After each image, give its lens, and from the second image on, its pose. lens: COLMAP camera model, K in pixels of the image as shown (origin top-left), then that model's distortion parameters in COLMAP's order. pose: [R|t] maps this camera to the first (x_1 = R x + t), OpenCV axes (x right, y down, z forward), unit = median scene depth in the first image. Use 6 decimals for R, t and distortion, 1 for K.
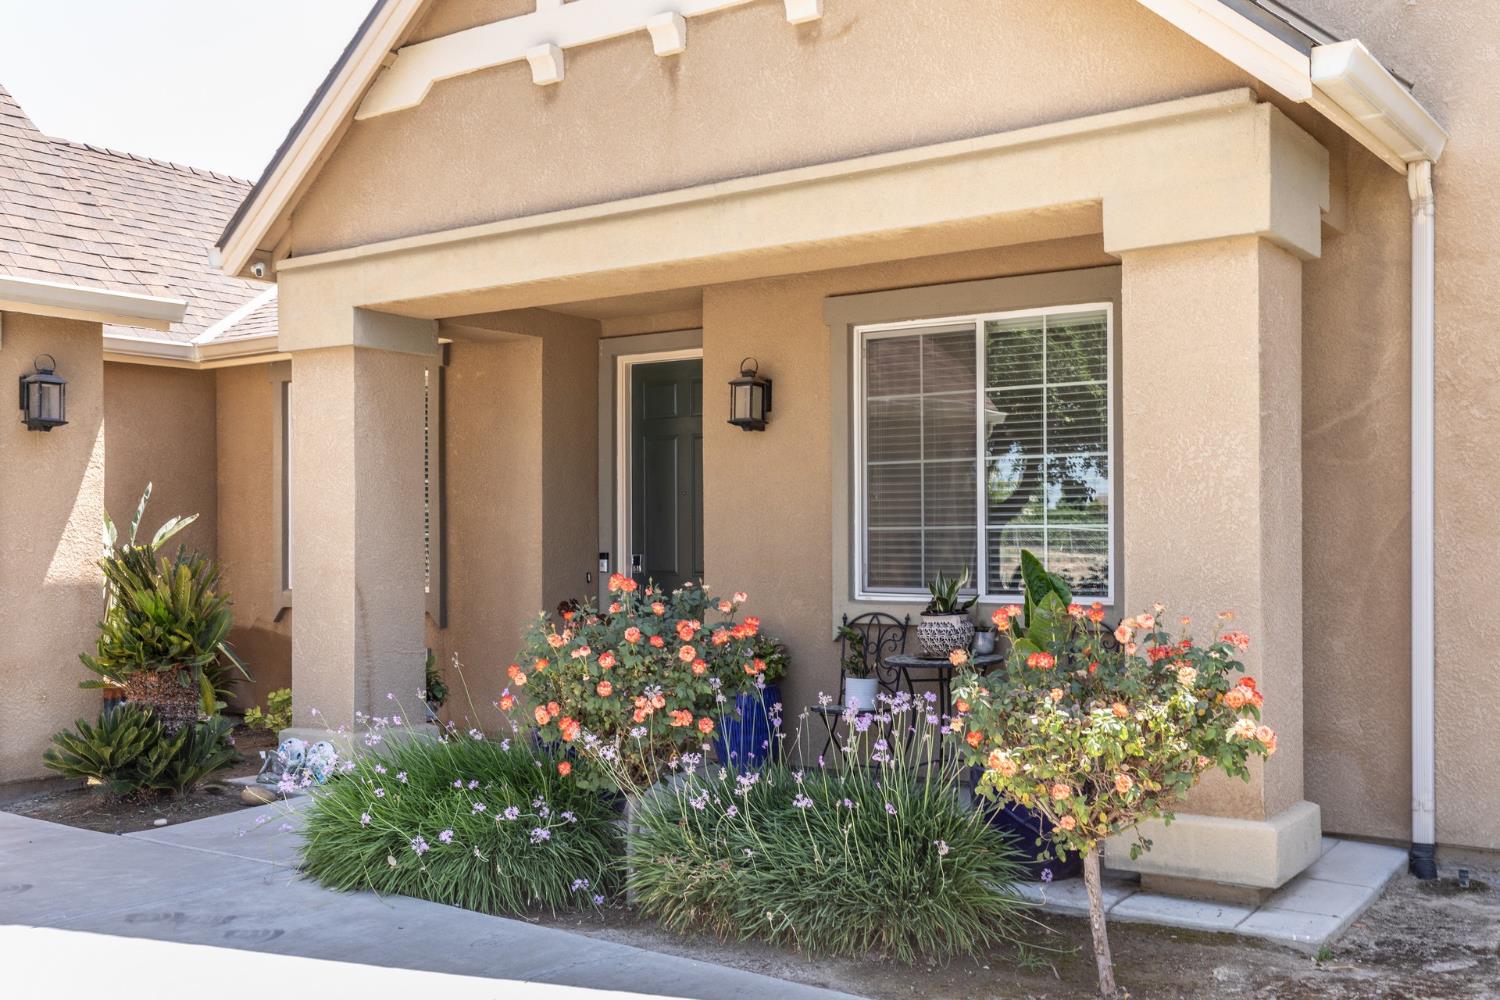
lens RADIAL K [[1572.0, 0, 765.2], [0, 1572.0, 514.4], [0, 0, 1]] dist [-0.009510, 0.000000]
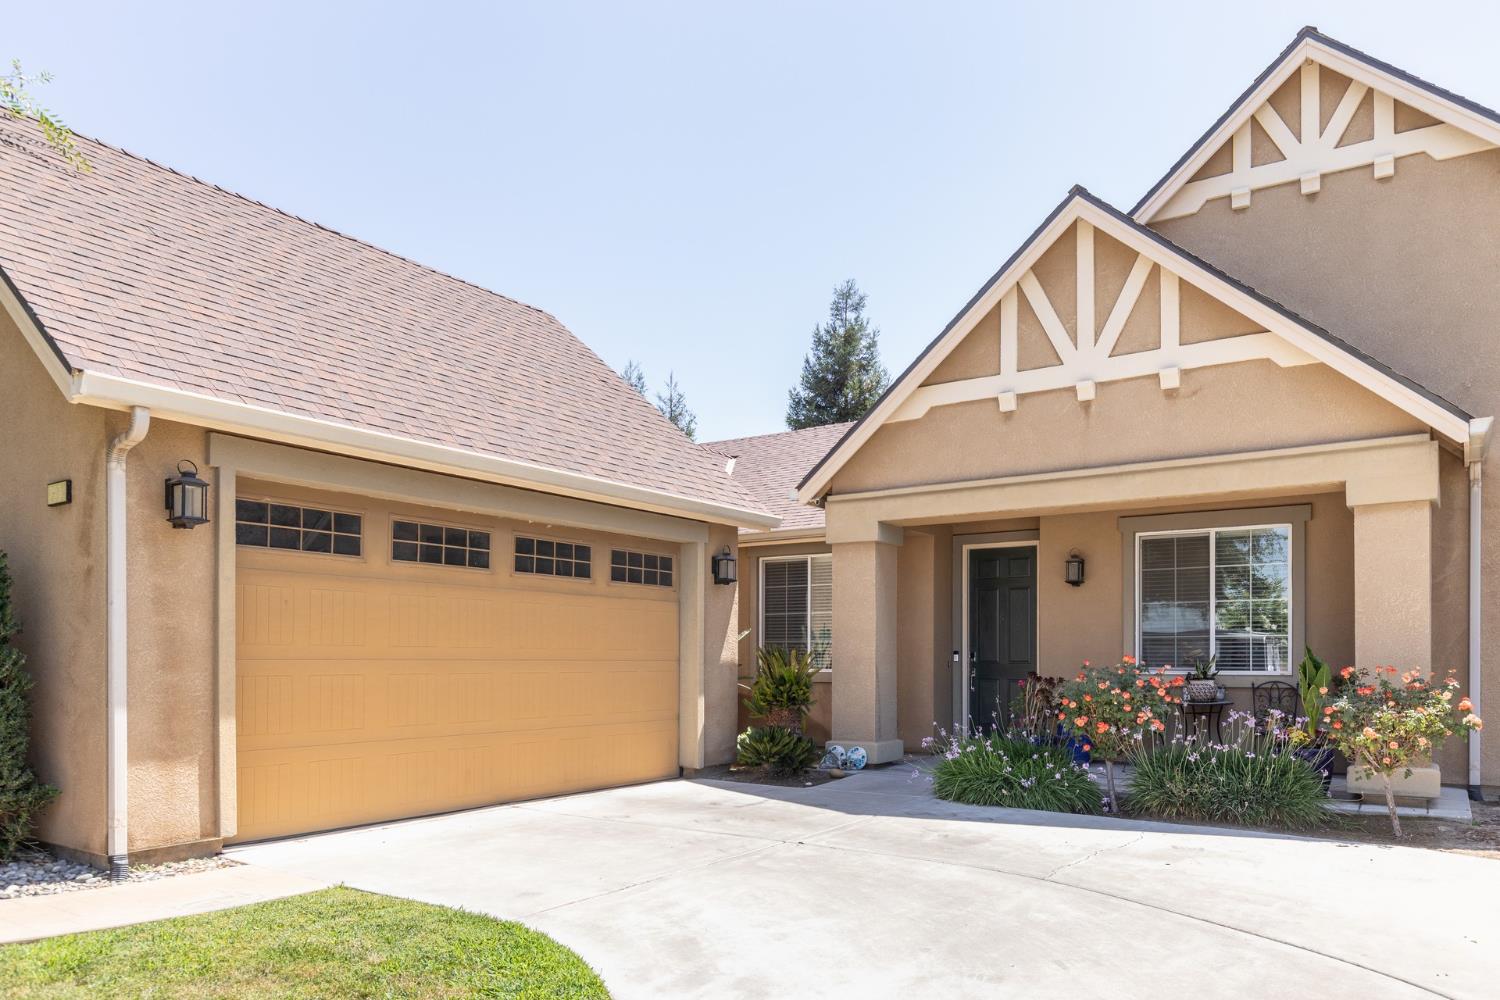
lens RADIAL K [[1073.2, 0, 748.8], [0, 1073.2, 637.7], [0, 0, 1]] dist [-0.005788, -0.005725]
pose [[0.999688, 0.003535, 0.024735, -0.500292], [-0.003546, 0.999994, 0.000431, 0.012173], [-0.024733, -0.000518, 0.999694, -0.347549]]
